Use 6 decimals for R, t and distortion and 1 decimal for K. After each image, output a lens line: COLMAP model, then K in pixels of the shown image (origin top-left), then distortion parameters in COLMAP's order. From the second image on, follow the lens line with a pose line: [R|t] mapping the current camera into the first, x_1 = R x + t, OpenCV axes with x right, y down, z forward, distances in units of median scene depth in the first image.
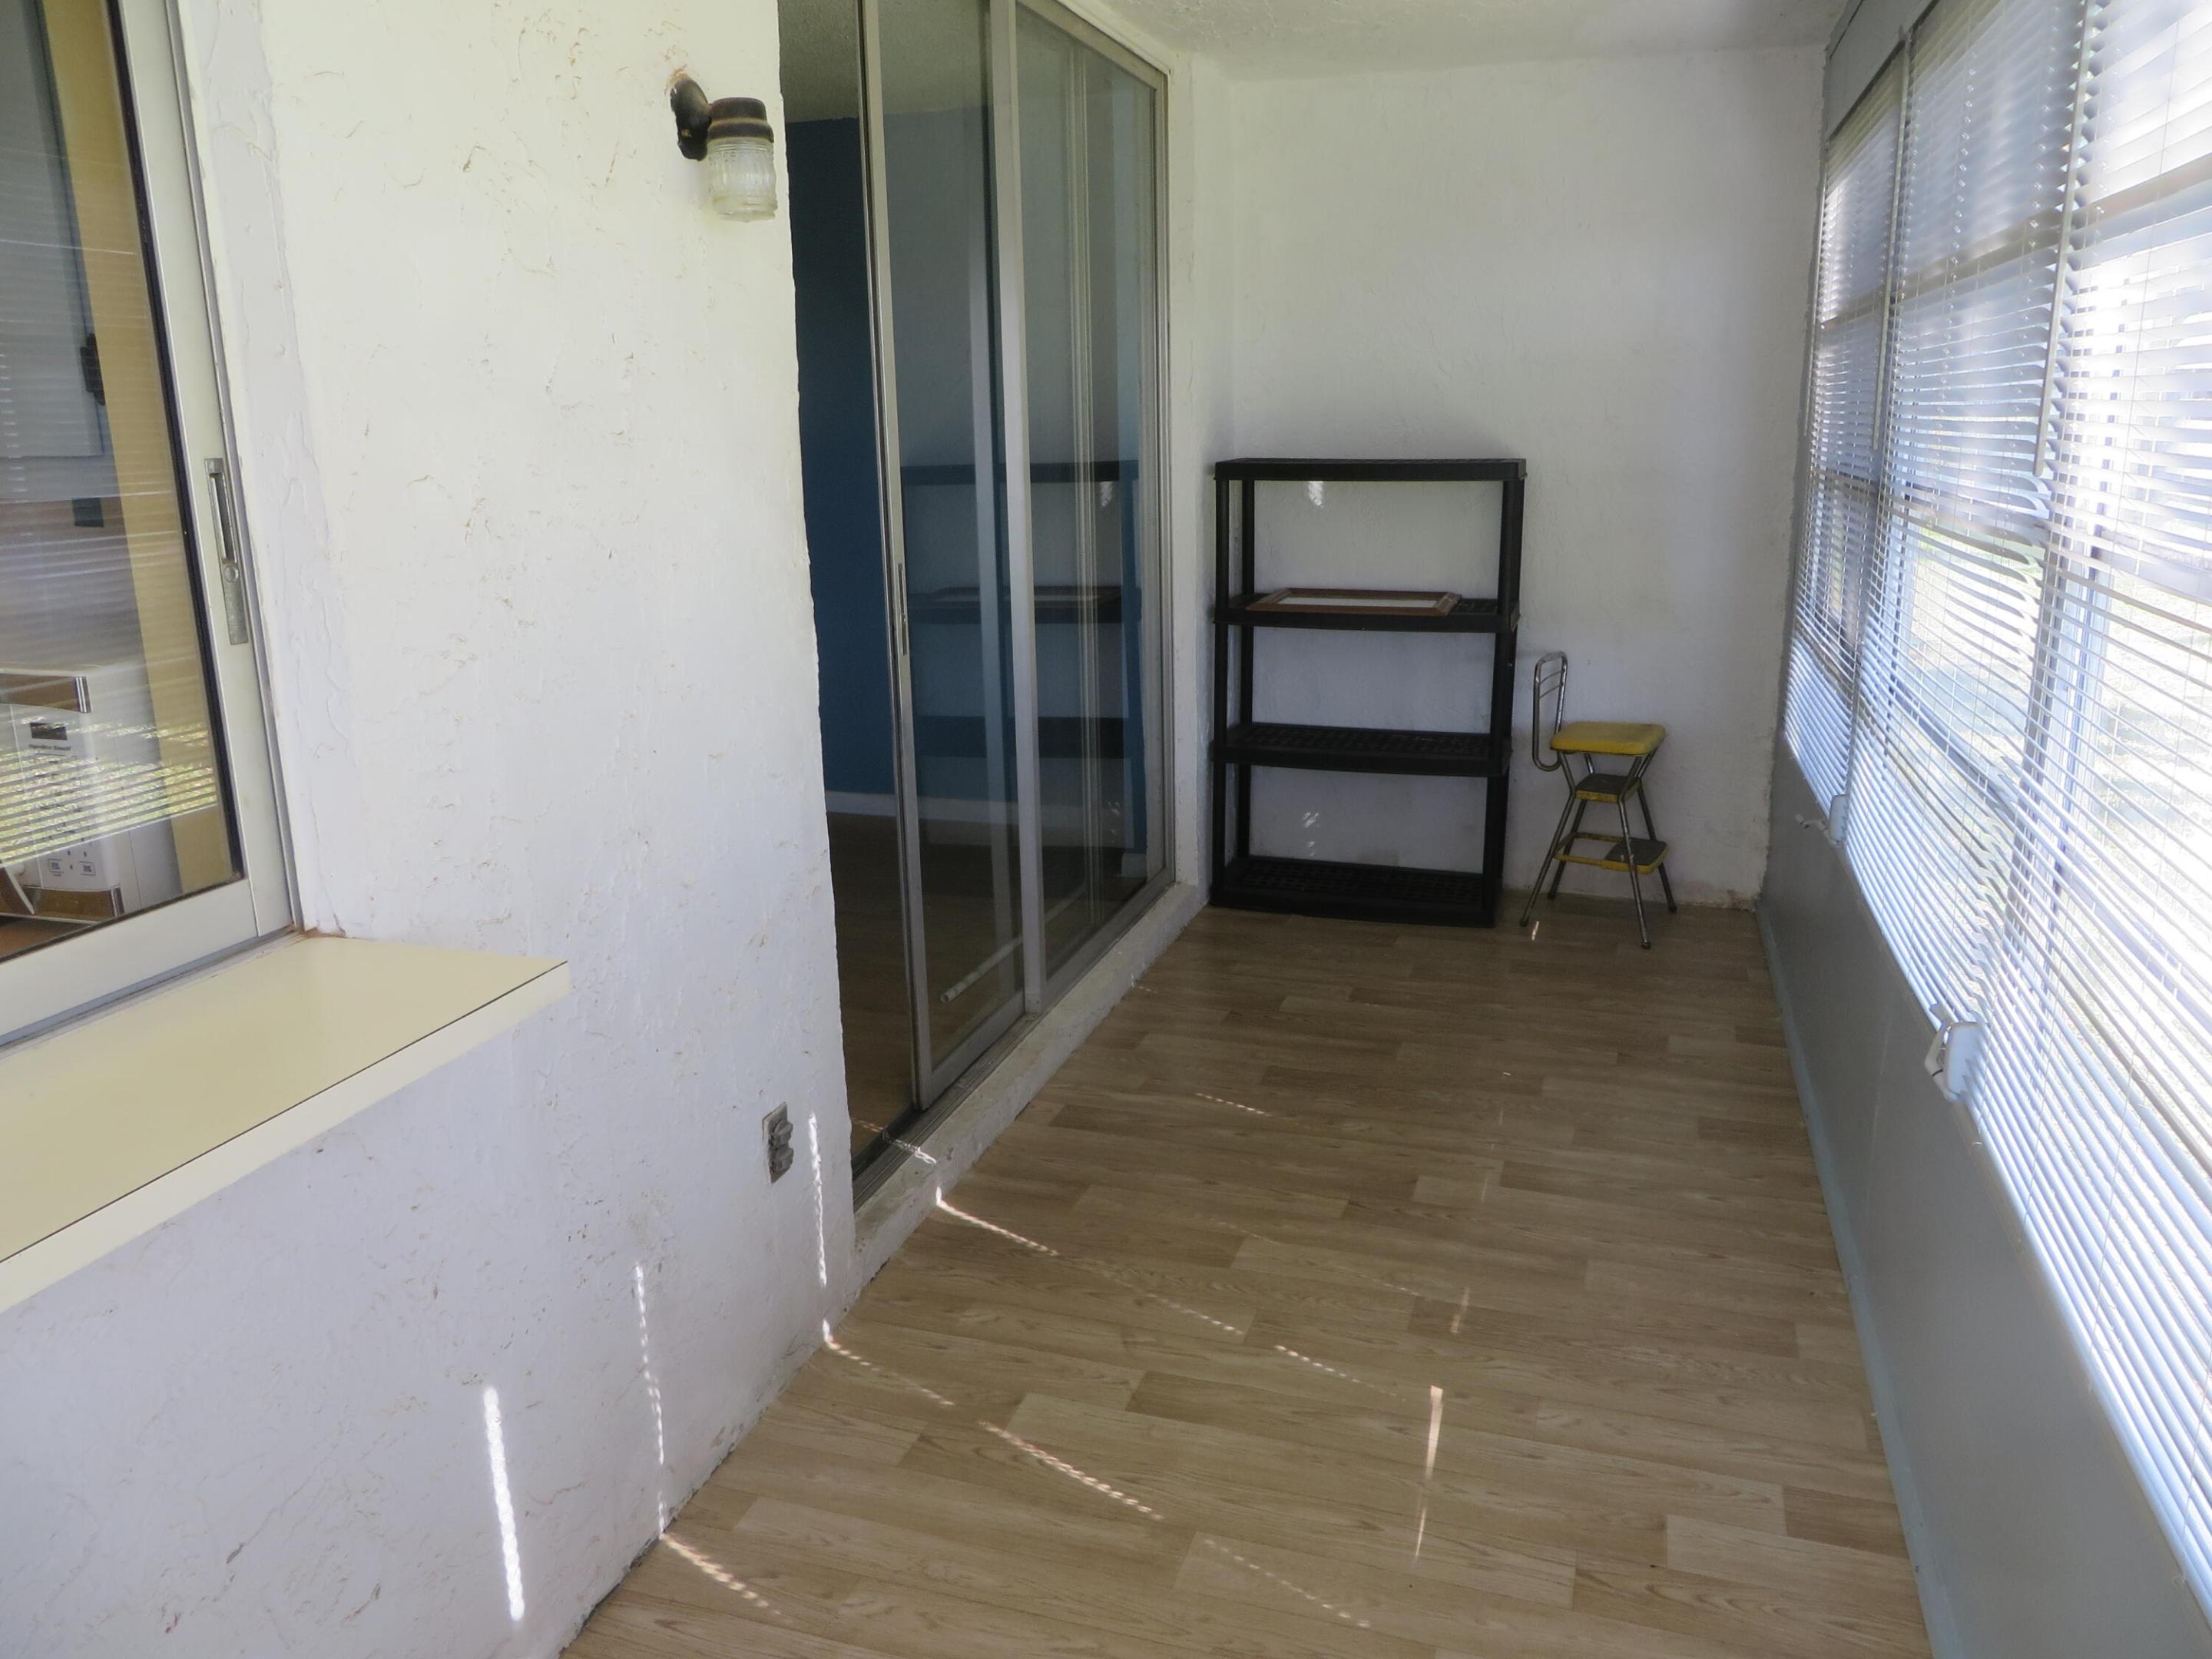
lens RADIAL K [[1661.9, 0, 1097.0], [0, 1661.9, 827.1], [0, 0, 1]] dist [-0.010056, -0.000005]
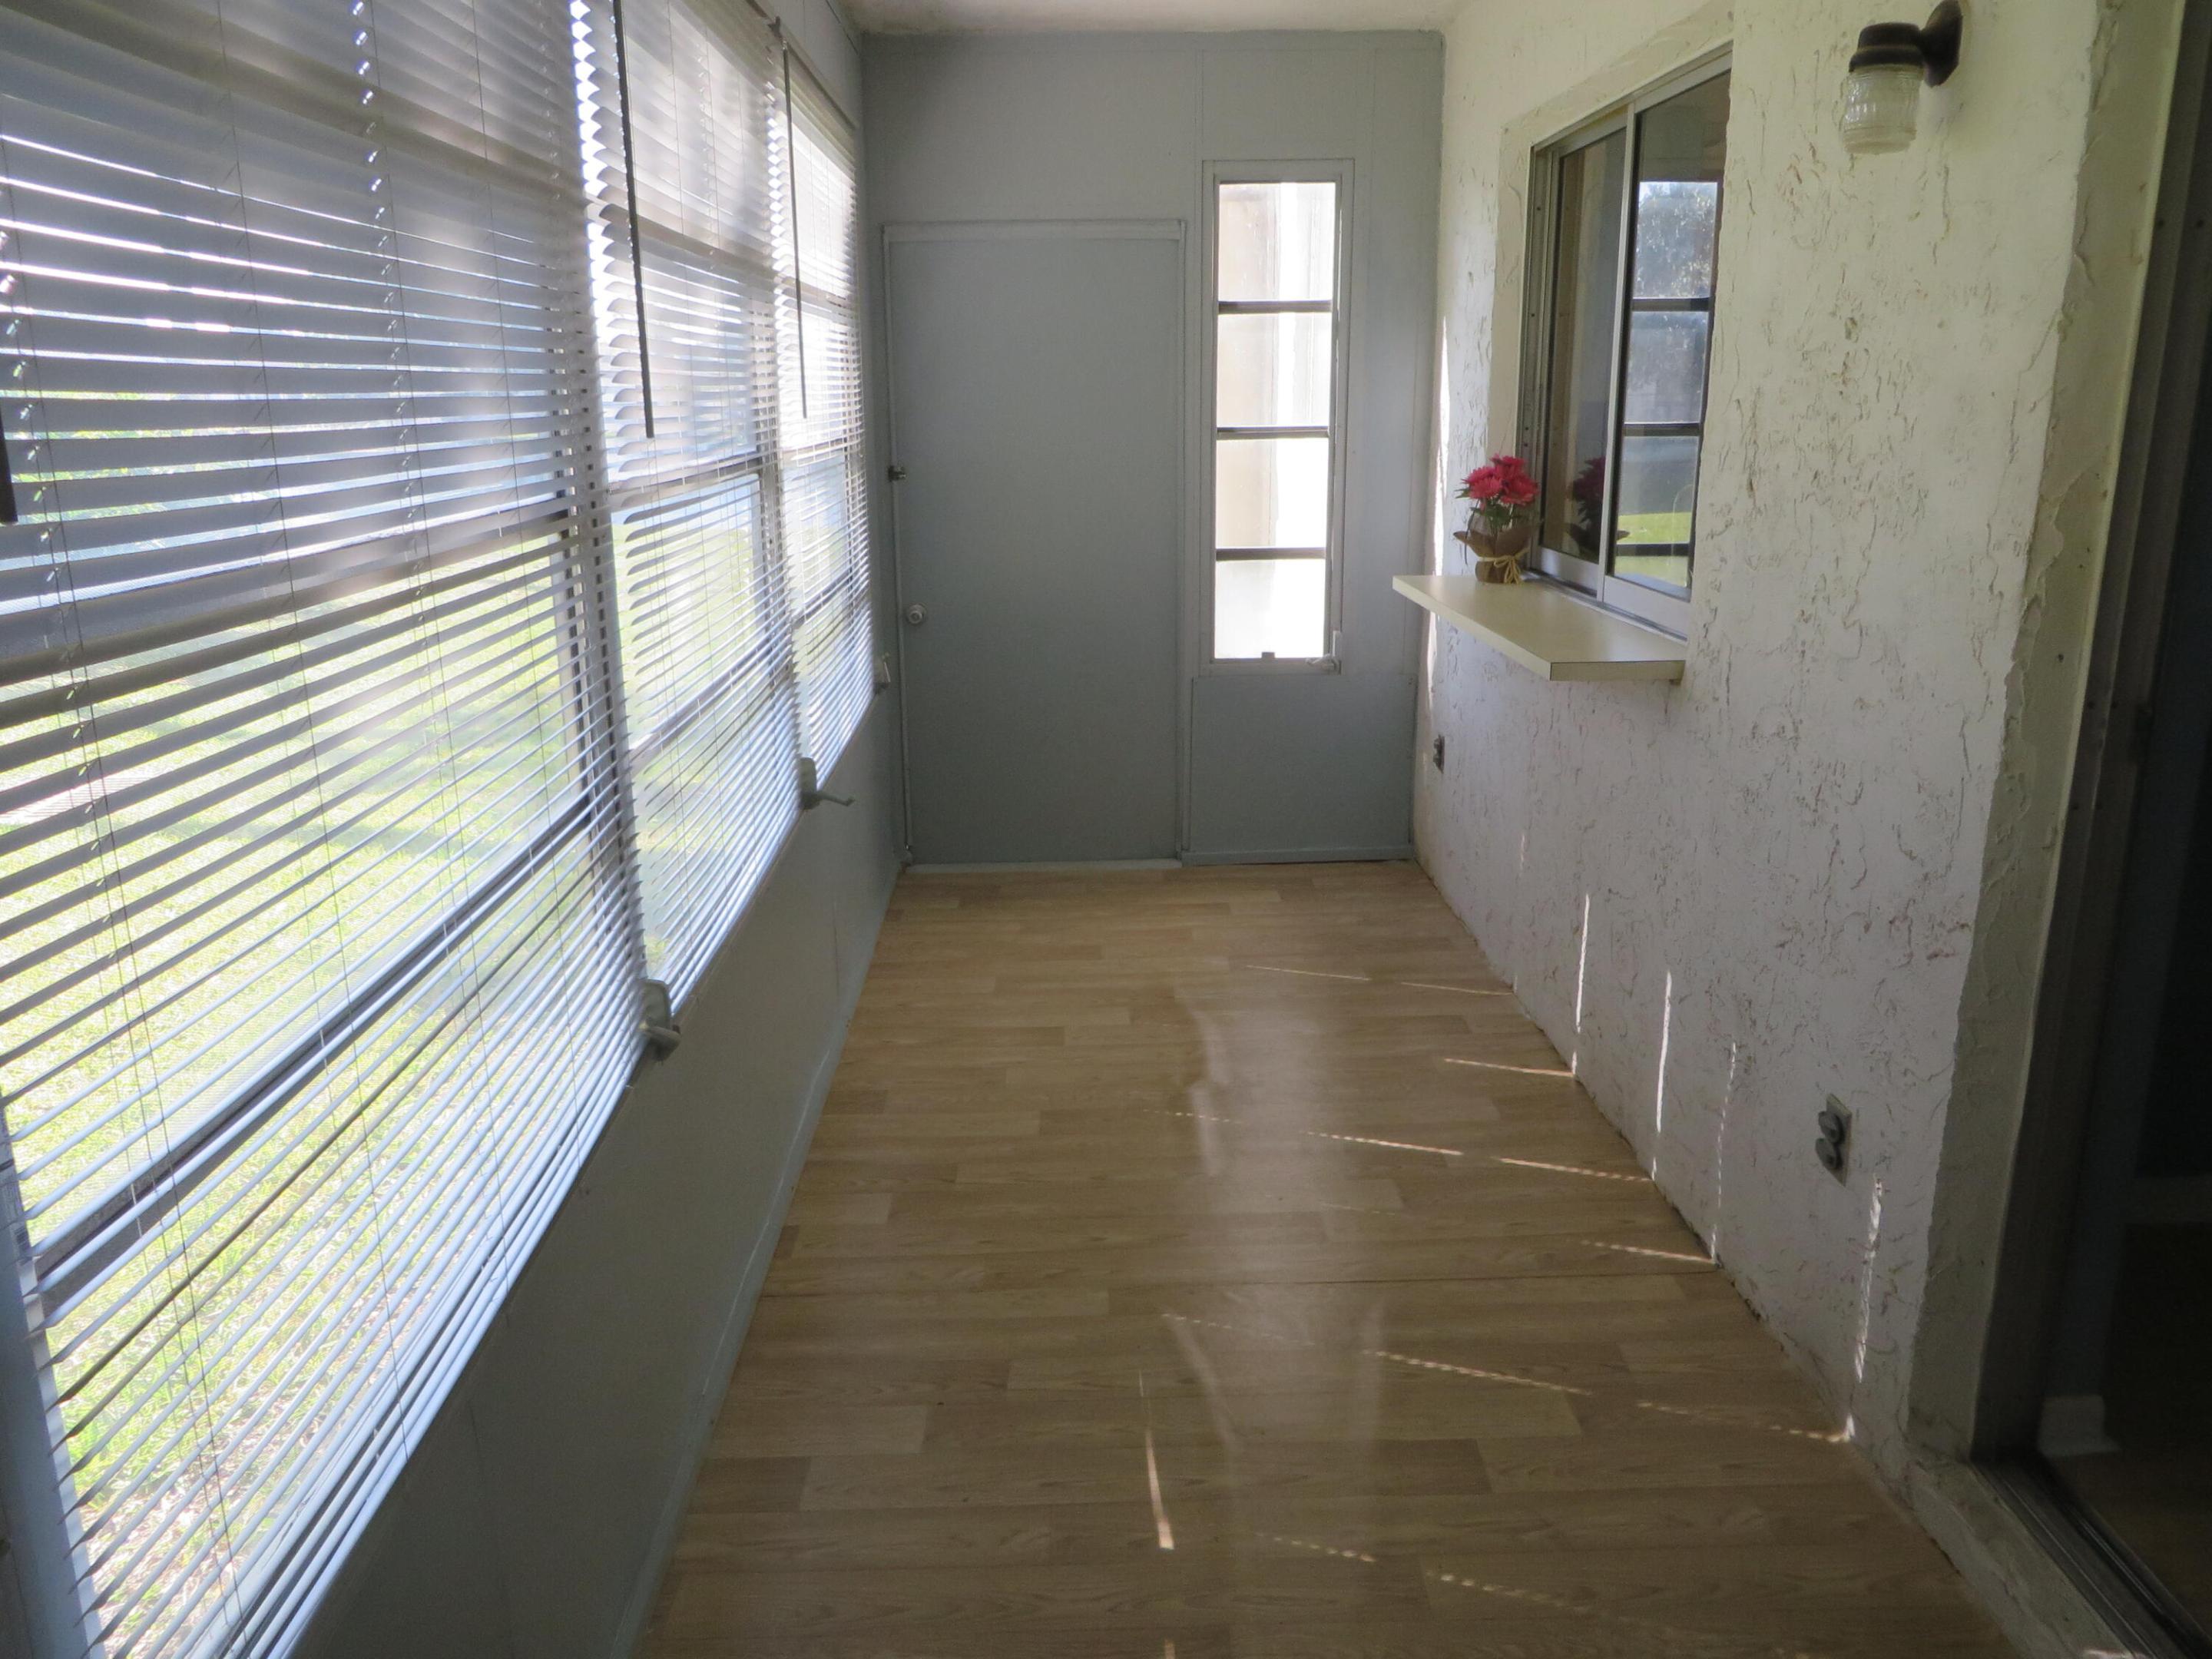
lens RADIAL K [[1661.9, 0, 1105.4], [0, 1661.9, 832.4], [0, 0, 1]] dist [-0.010056, -0.000005]
pose [[-0.948292, 0.109046, -0.298081, 0.467881], [-0.046370, 0.881458, 0.469980, -0.390306], [0.313995, 0.459500, -0.830823, 1.599810]]
